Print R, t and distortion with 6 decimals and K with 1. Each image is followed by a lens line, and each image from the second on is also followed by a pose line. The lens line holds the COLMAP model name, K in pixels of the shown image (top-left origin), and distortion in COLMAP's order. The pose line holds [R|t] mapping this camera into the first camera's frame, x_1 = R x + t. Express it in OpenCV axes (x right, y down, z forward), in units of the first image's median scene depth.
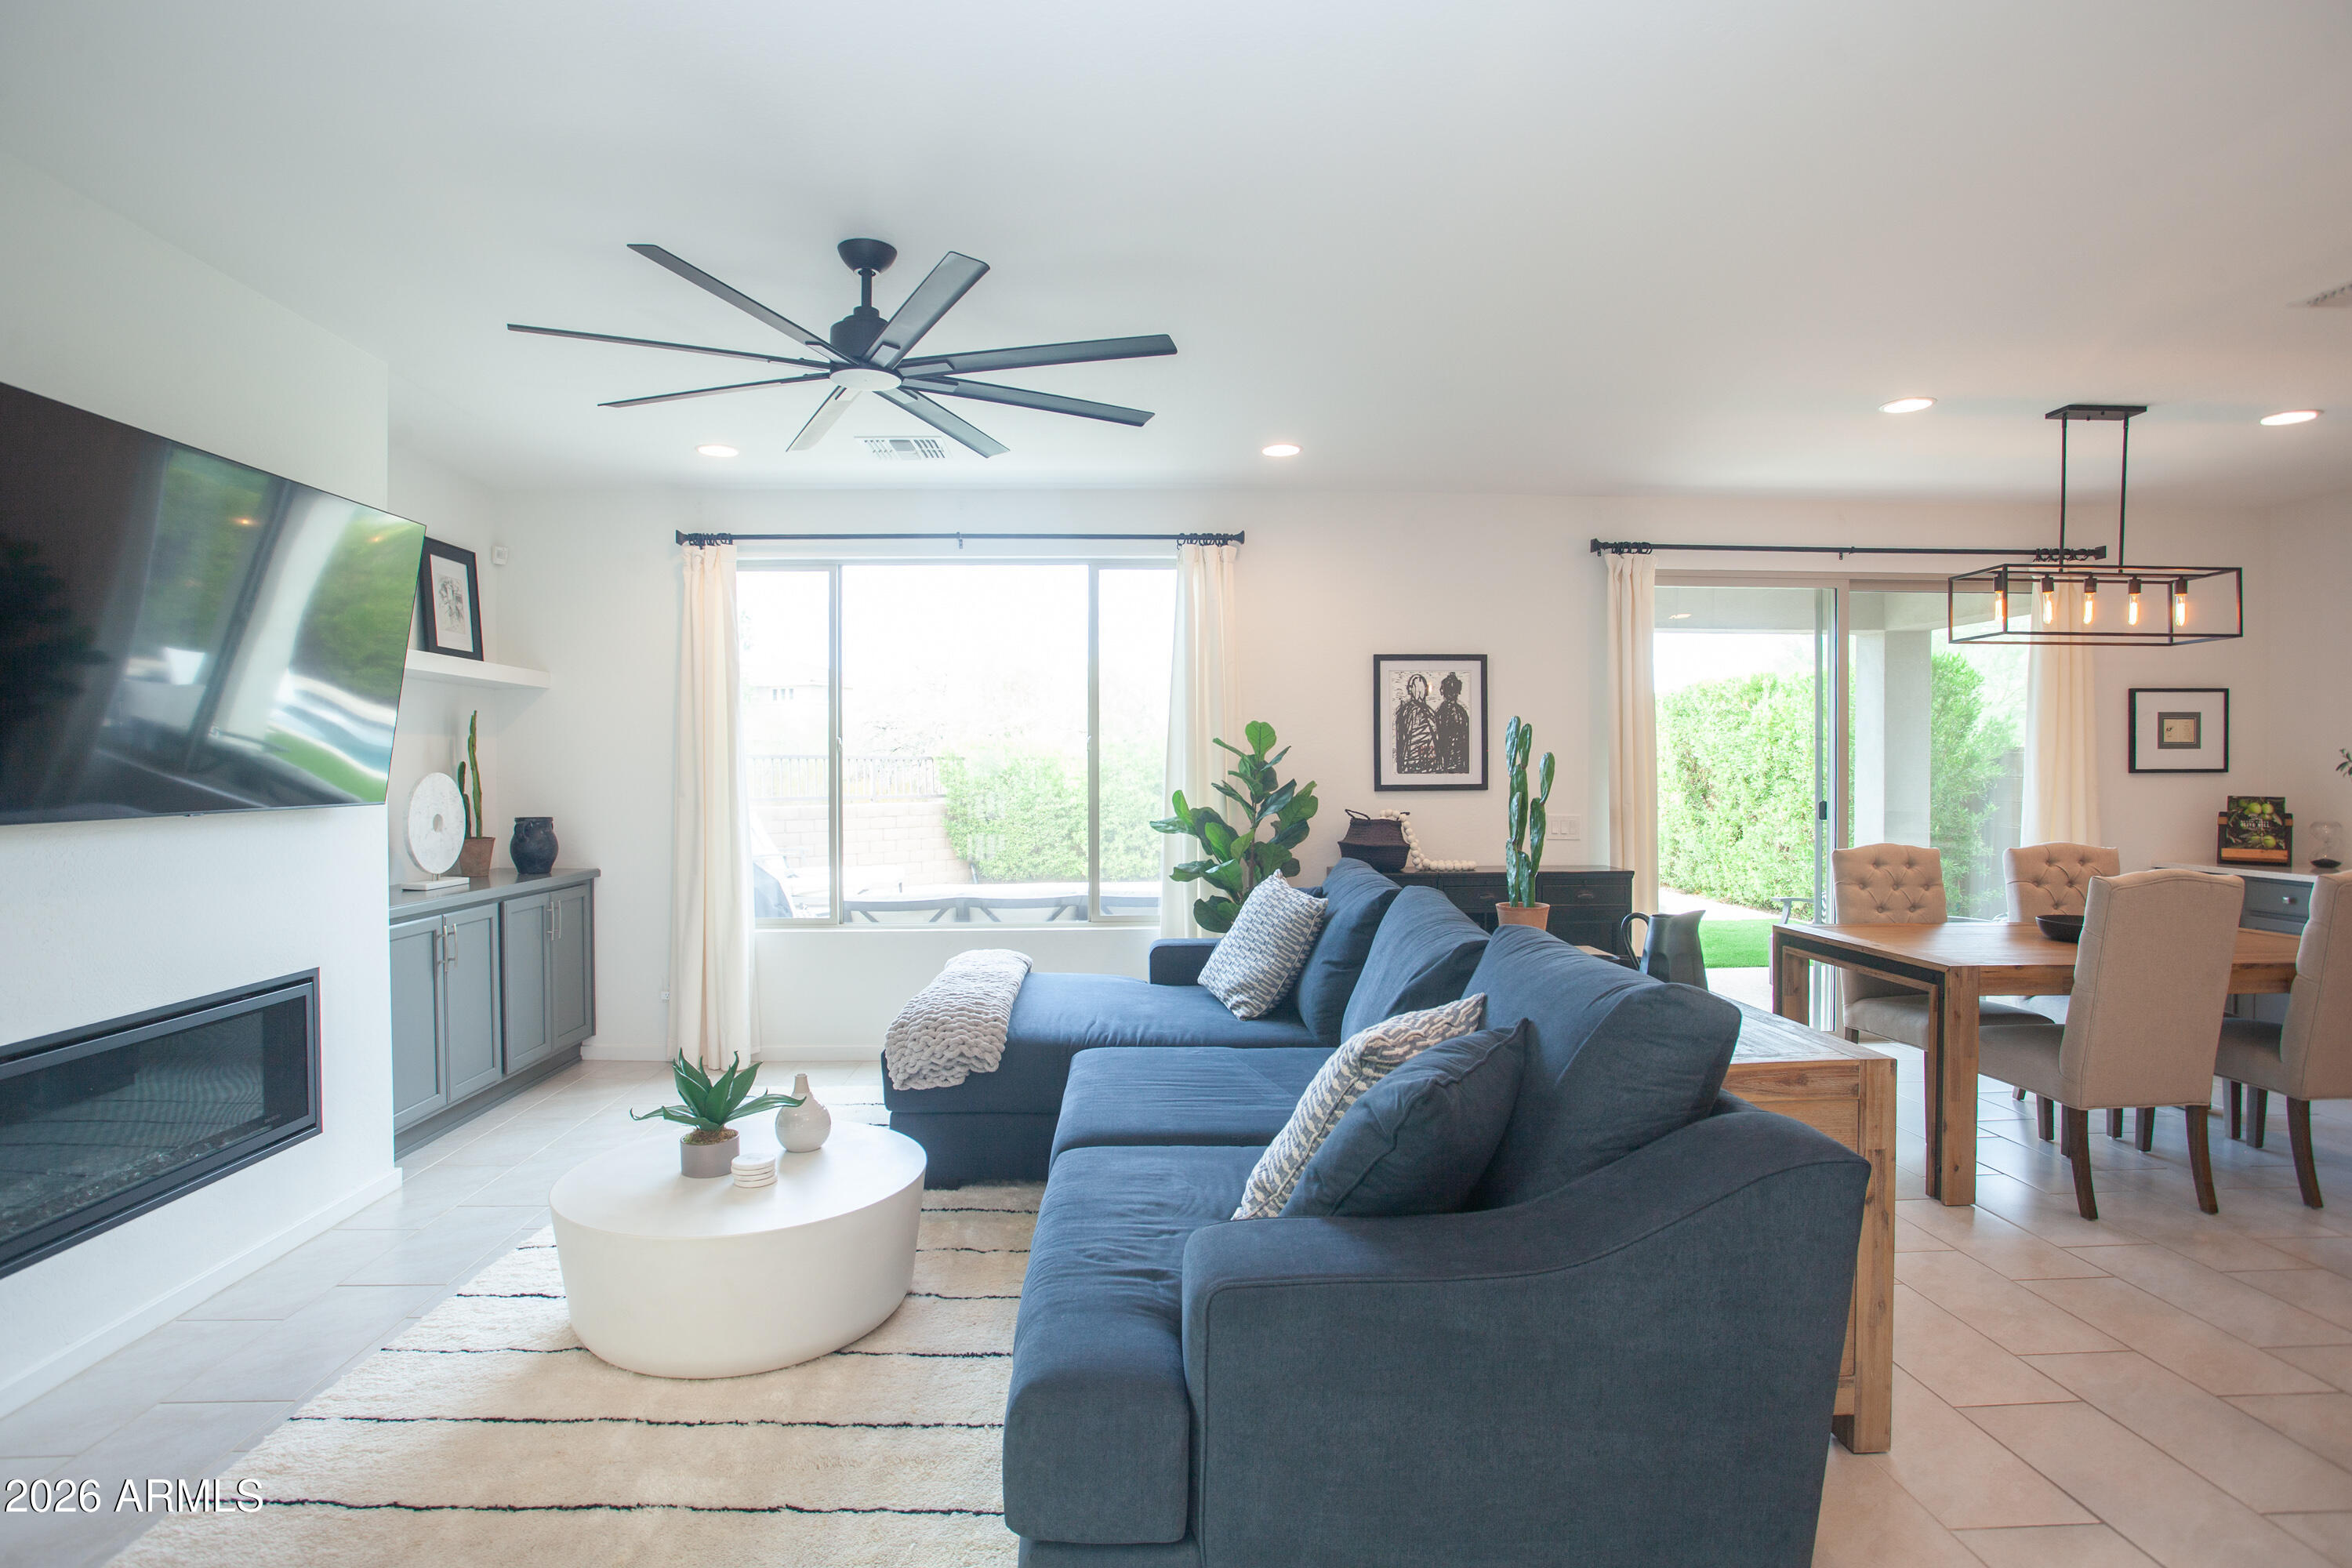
lens RADIAL K [[1215.8, 0, 1185.2], [0, 1215.8, 817.7], [0, 0, 1]] dist [-0.046408, 0.025683]
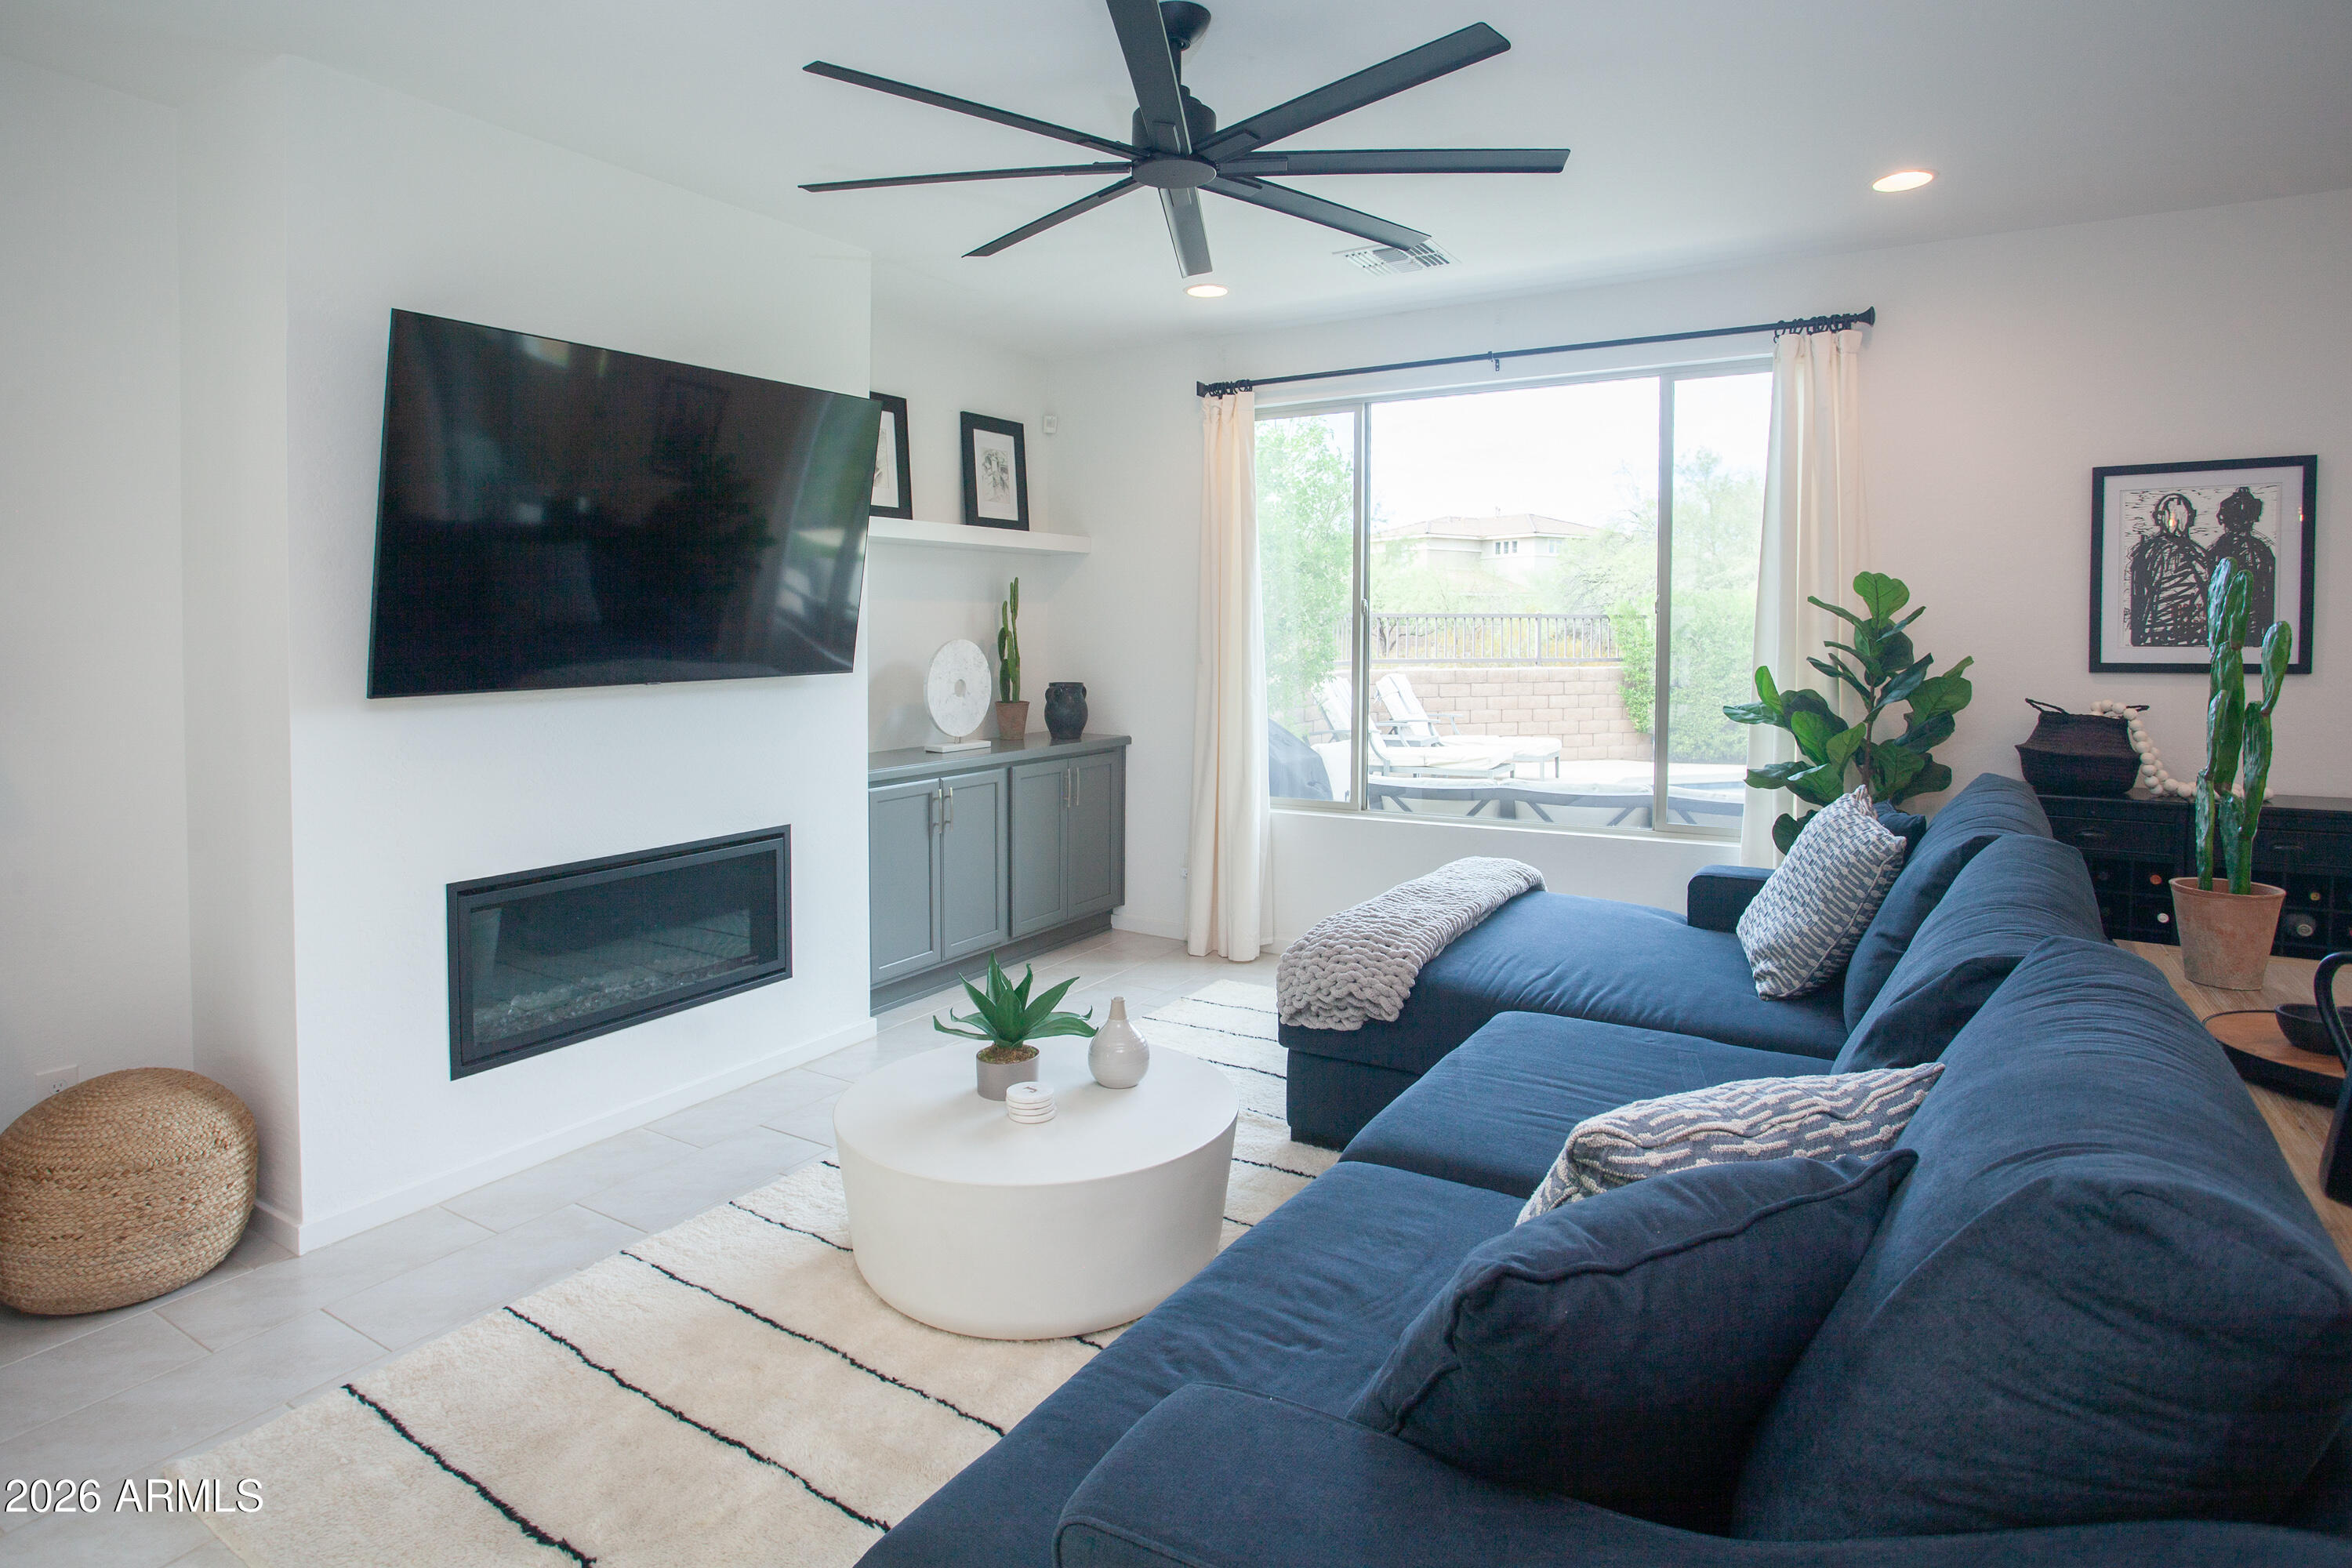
lens RADIAL K [[1286.1, 0, 1181.8], [0, 1286.1, 696.6], [0, 0, 1]] dist [-0.071883, 0.039744]
pose [[0.832817, 0.029123, -0.552781, 0.136739], [-0.020264, 0.999550, 0.022130, -0.015019], [0.553177, -0.007228, 0.833032, 0.163675]]
